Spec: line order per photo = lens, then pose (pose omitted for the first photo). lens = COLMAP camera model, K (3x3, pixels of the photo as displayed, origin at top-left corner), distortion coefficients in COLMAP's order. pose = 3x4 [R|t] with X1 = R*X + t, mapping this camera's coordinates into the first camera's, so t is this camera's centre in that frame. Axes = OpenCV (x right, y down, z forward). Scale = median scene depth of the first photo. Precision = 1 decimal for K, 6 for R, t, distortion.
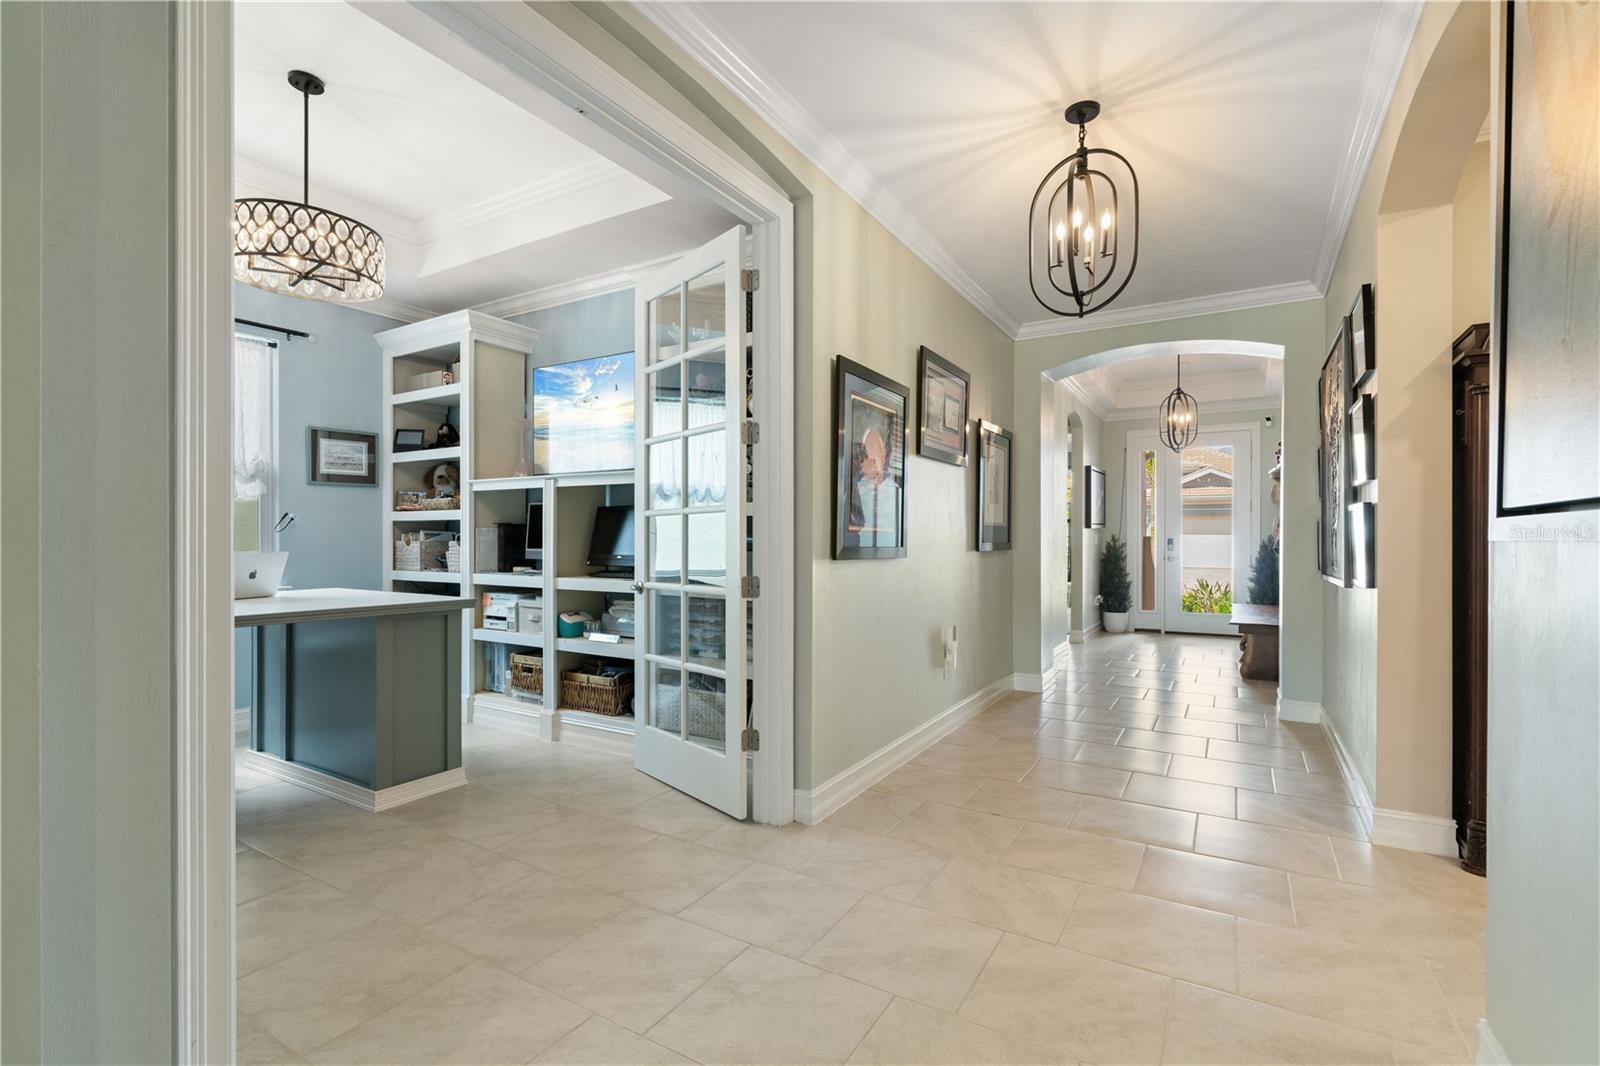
lens RADIAL K [[724.6, 0, 800.2], [0, 724.6, 536.5], [0, 0, 1]] dist [-0.006313, 0.001479]
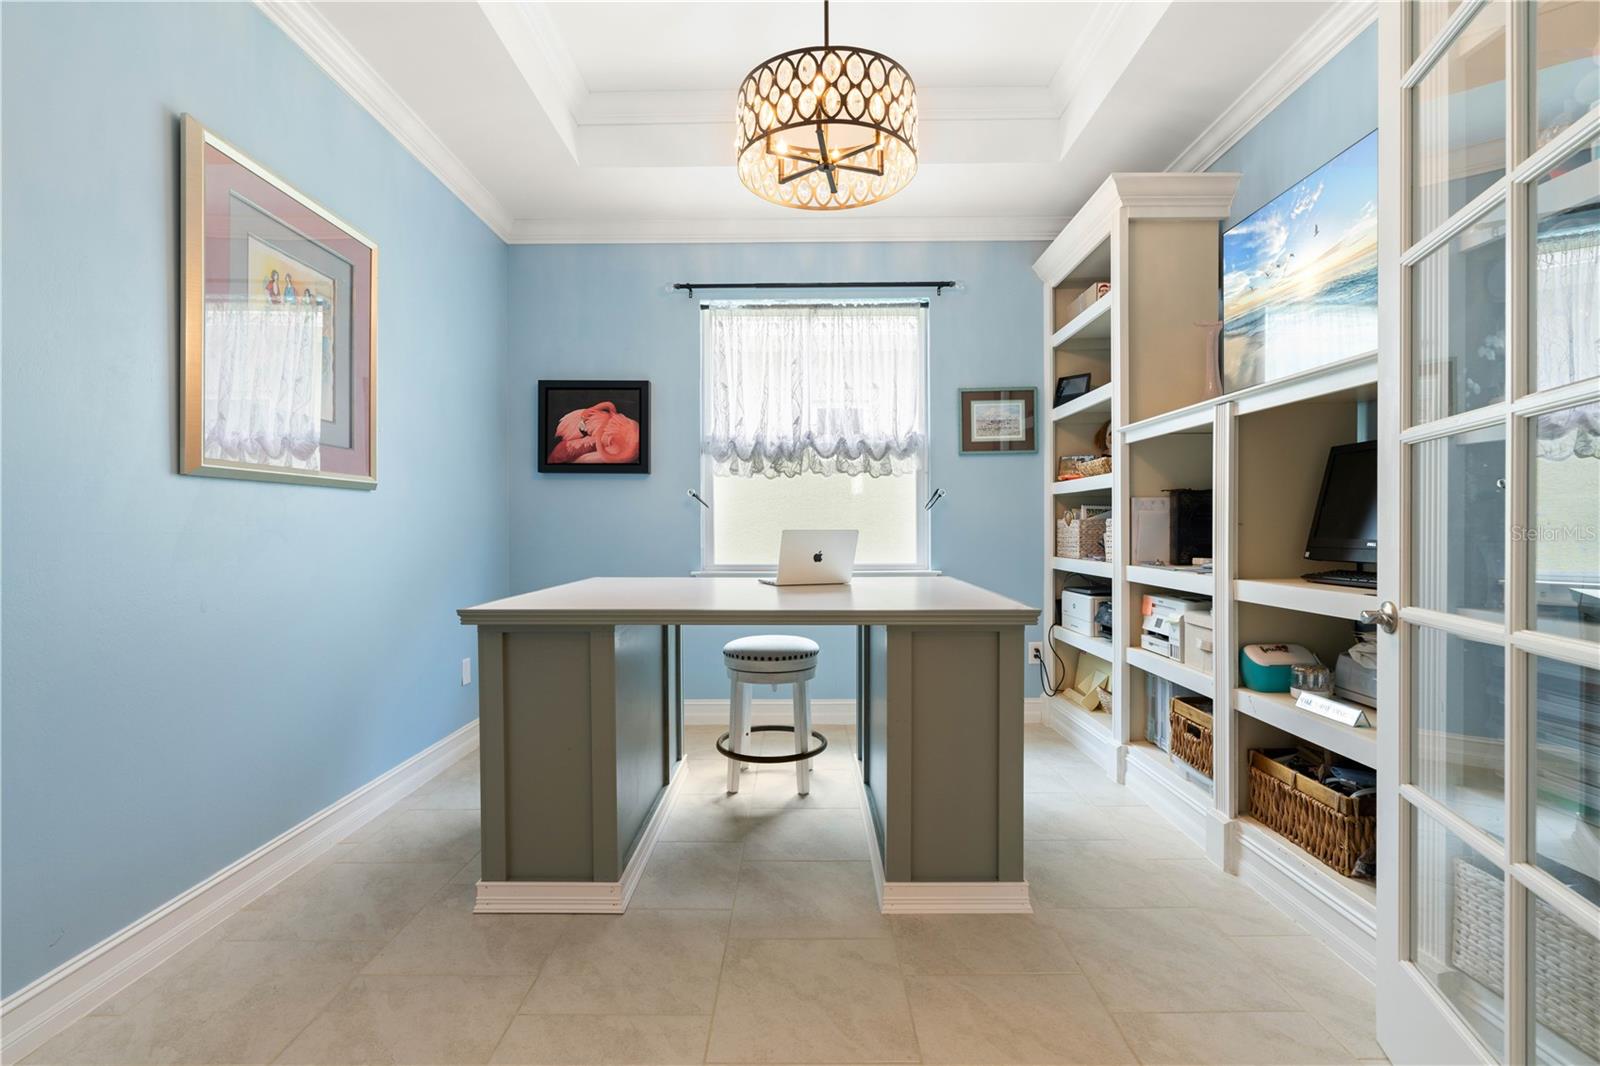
lens RADIAL K [[719.8, 0, 801.6], [0, 719.8, 533.7], [0, 0, 1]] dist [-0.007053, 0.001525]
pose [[0.516706, 0.005127, -0.856148, -0.034247], [0.007697, 0.999914, 0.010633, 0.012044], [0.856128, -0.012084, 0.516622, 0.393272]]
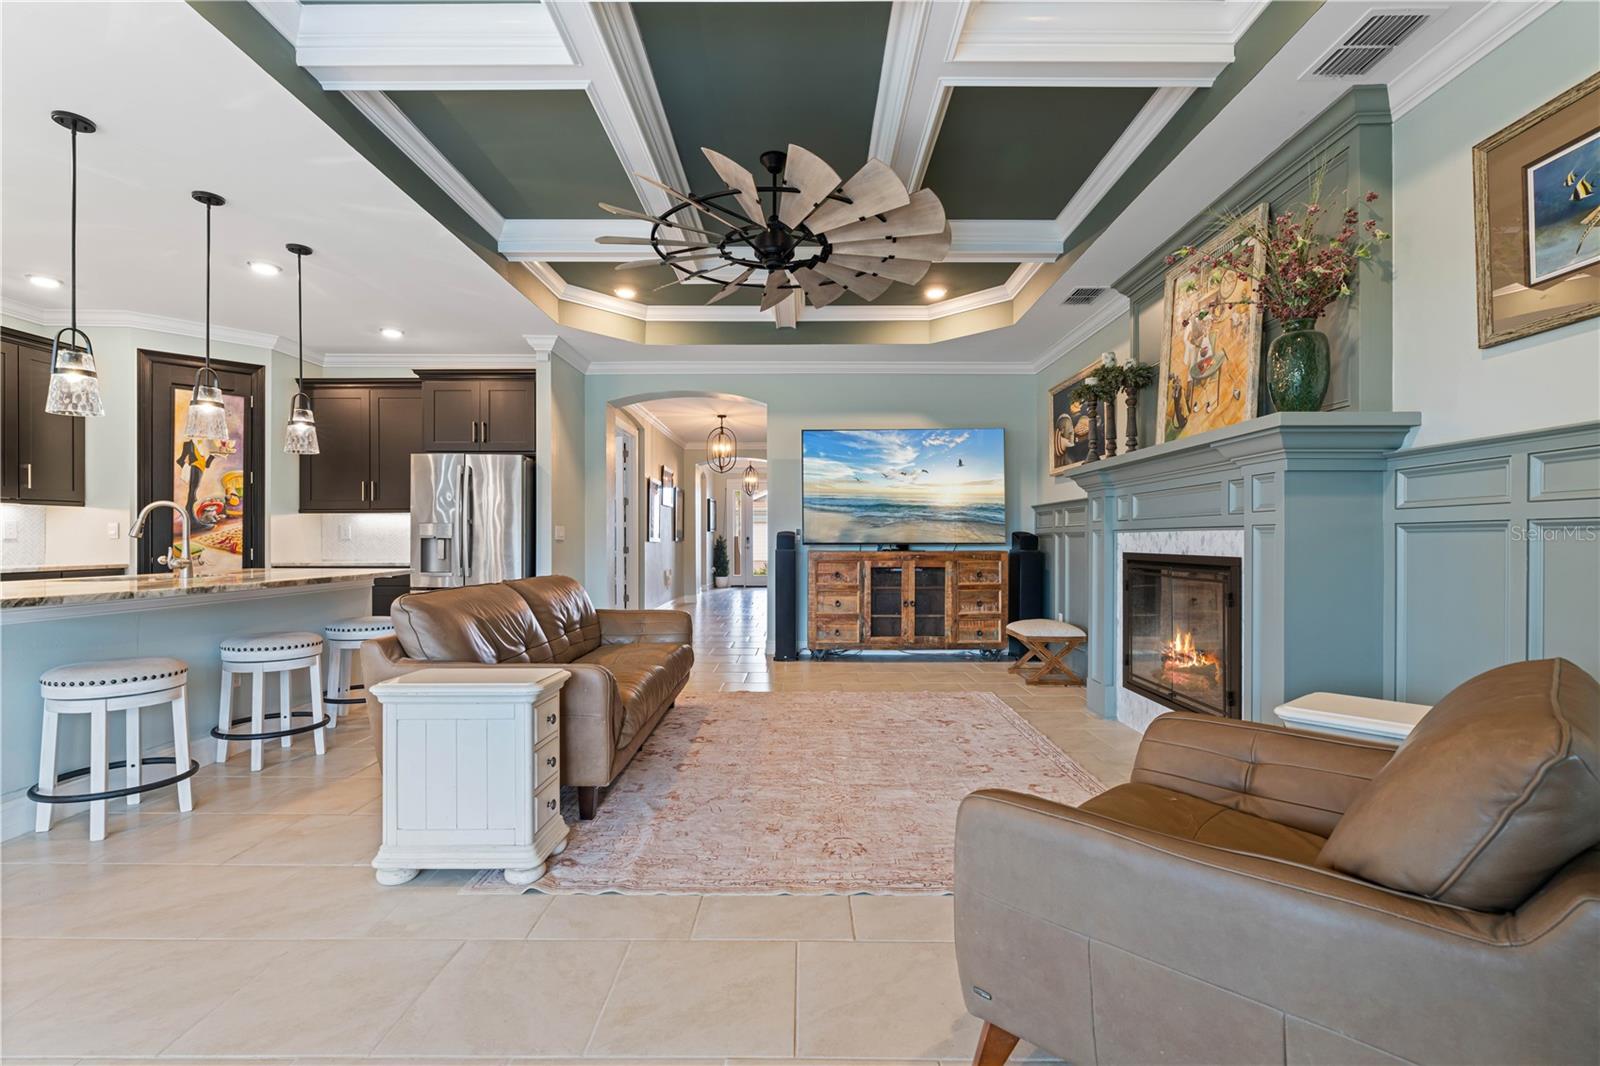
lens RADIAL K [[722.7, 0, 802.5], [0, 722.7, 539.4], [0, 0, 1]] dist [-0.003491, 0.000267]
pose [[0.858138, -0.000162, 0.513419, -0.666504], [-0.001126, 0.999997, 0.002197, 0.009431], [-0.513418, -0.002463, 0.858135, -1.376547]]
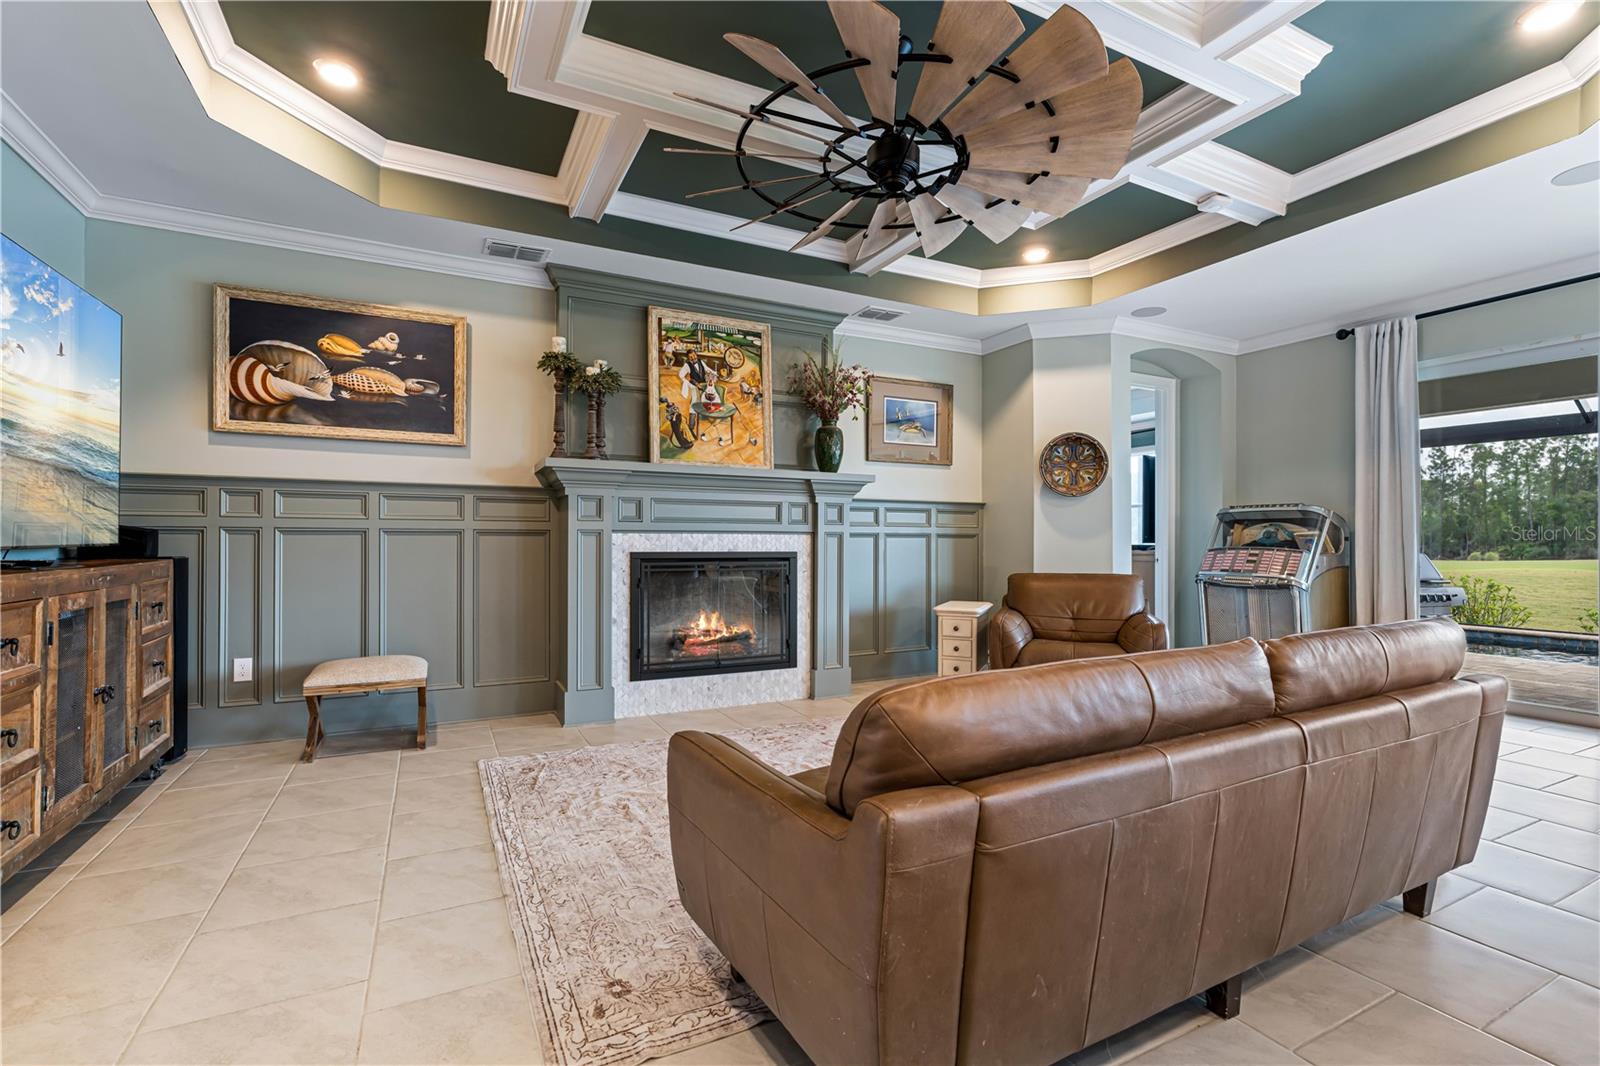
lens RADIAL K [[720.3, 0, 799.8], [0, 720.3, 538.9], [0, 0, 1]] dist [-0.005269, 0.000187]
pose [[-0.849300, -0.002209, 0.527905, -0.533088], [-0.006004, 0.999967, -0.005474, 0.013999], [-0.527876, -0.007819, -0.849286, -0.066879]]
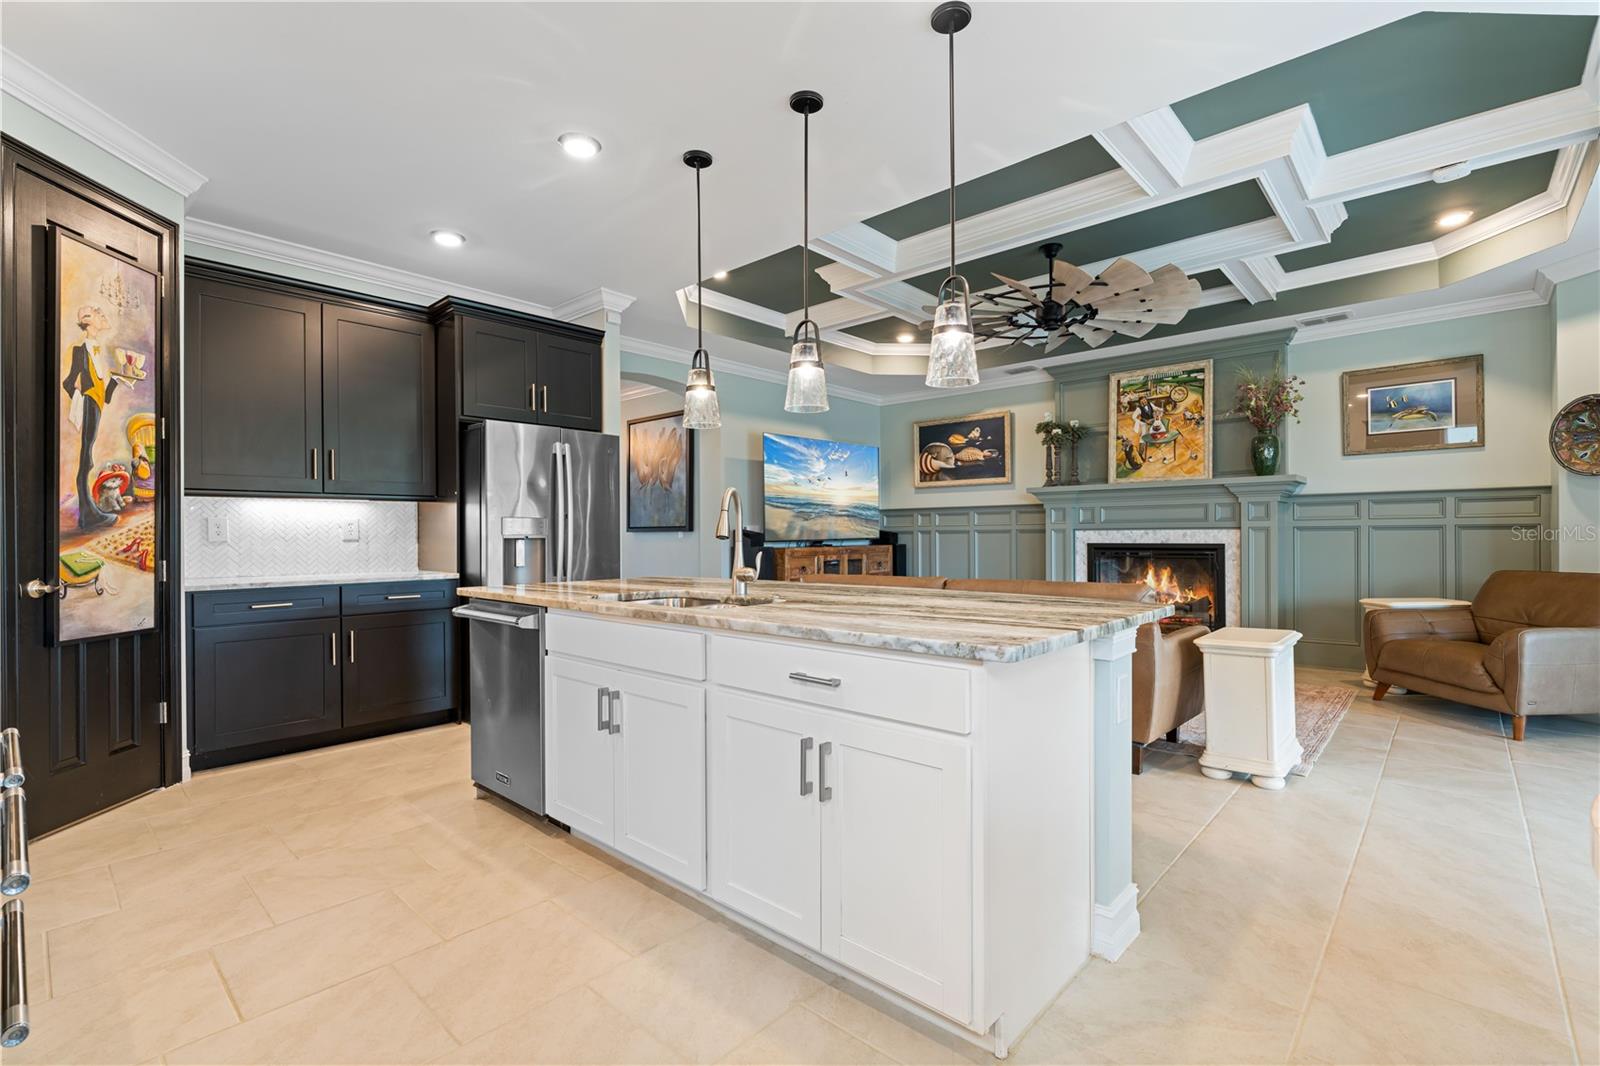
lens RADIAL K [[724.6, 0, 800.2], [0, 724.6, 536.5], [0, 0, 1]] dist [-0.006313, 0.001479]
pose [[0.195658, -0.004497, 0.980662, -1.418526], [0.003629, 0.999986, 0.003862, 0.006188], [-0.980665, 0.002804, 0.195672, -0.487212]]
